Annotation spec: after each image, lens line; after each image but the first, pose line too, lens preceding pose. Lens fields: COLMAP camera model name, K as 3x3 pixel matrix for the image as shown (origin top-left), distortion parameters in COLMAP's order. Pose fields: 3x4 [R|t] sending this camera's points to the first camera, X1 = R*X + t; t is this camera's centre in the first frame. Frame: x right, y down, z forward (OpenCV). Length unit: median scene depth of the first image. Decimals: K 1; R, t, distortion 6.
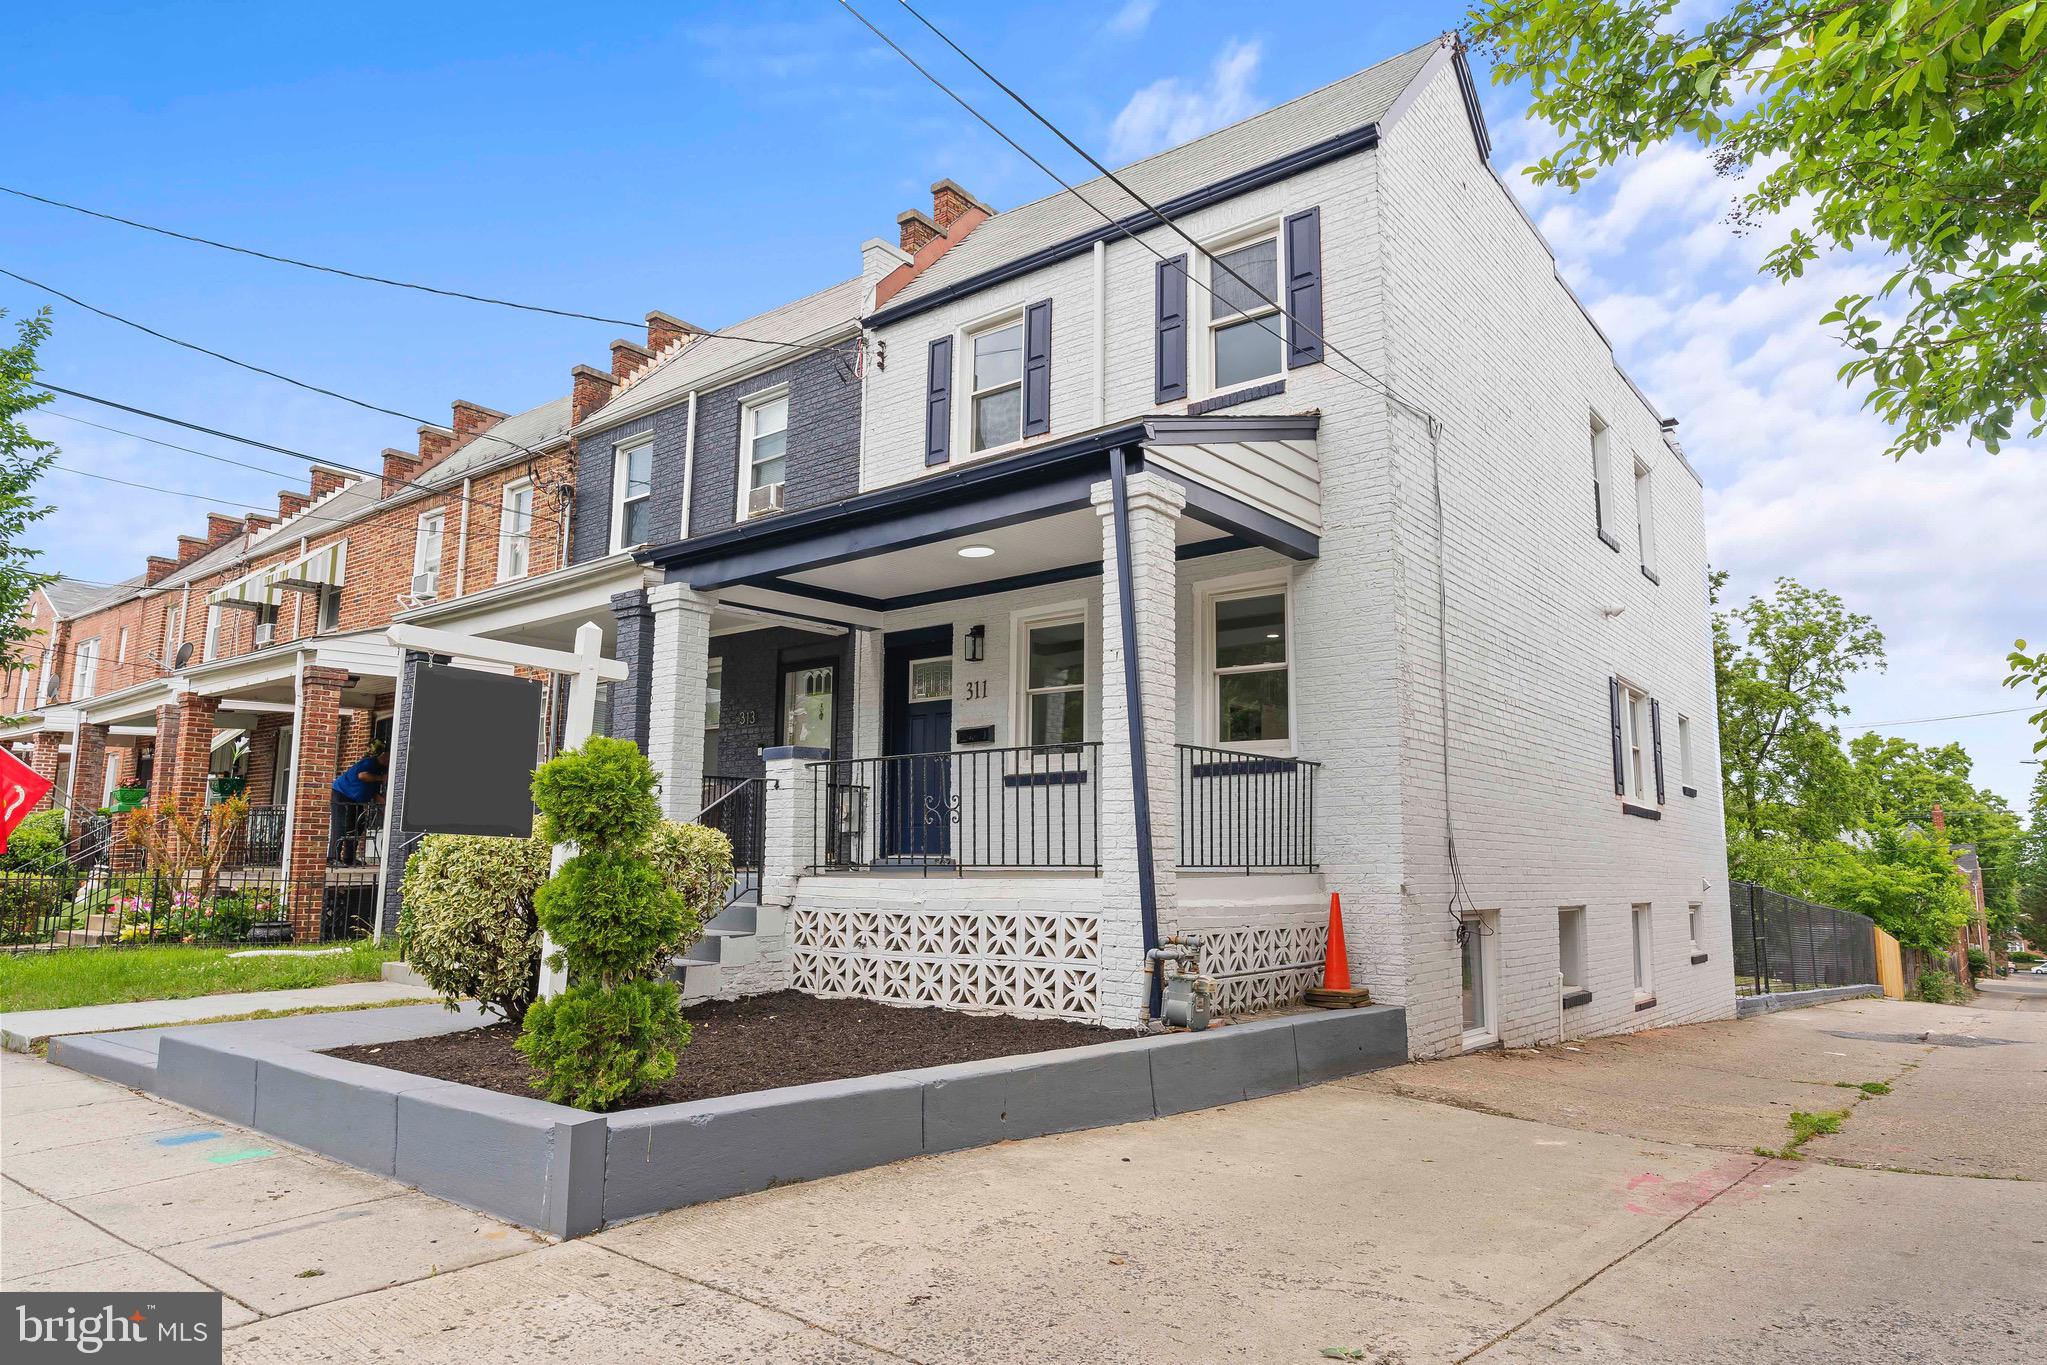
lens RADIAL K [[1222.6, 0, 1041.8], [0, 1222.6, 674.7], [0, 0, 1]] dist [0.002846, 0.000325]
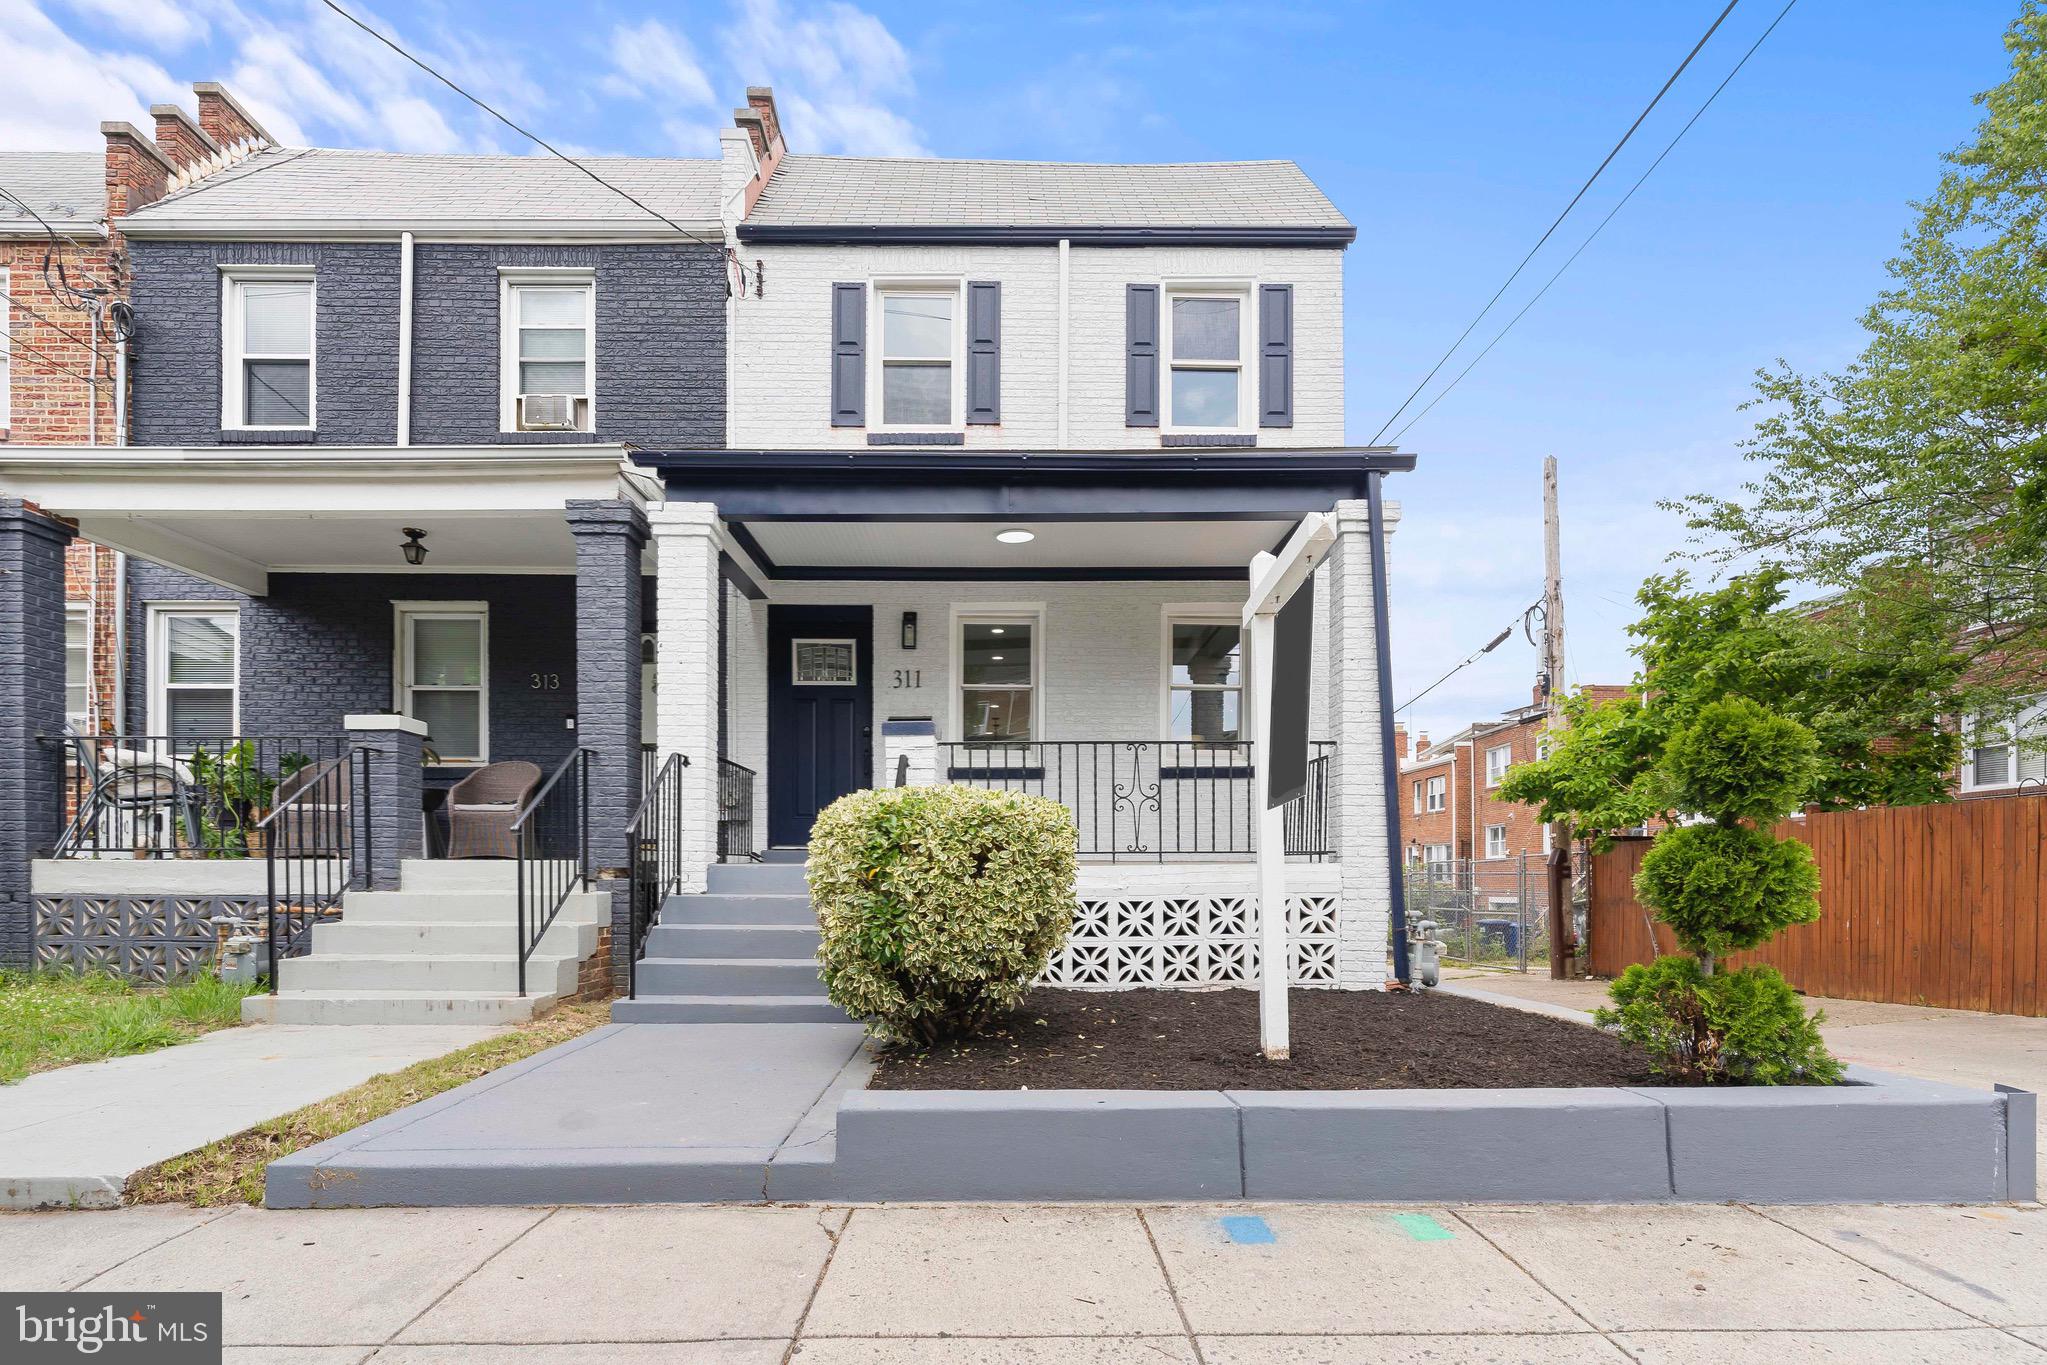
lens RADIAL K [[988.3, 0, 1074.6], [0, 988.3, 866.3], [0, 0, 1]] dist [0.001600, 0.000876]
pose [[0.781438, -0.012592, 0.623856, -0.453694], [-0.089248, 0.987261, 0.131718, 0.045265], [-0.617568, -0.158608, 0.770360, 0.283609]]
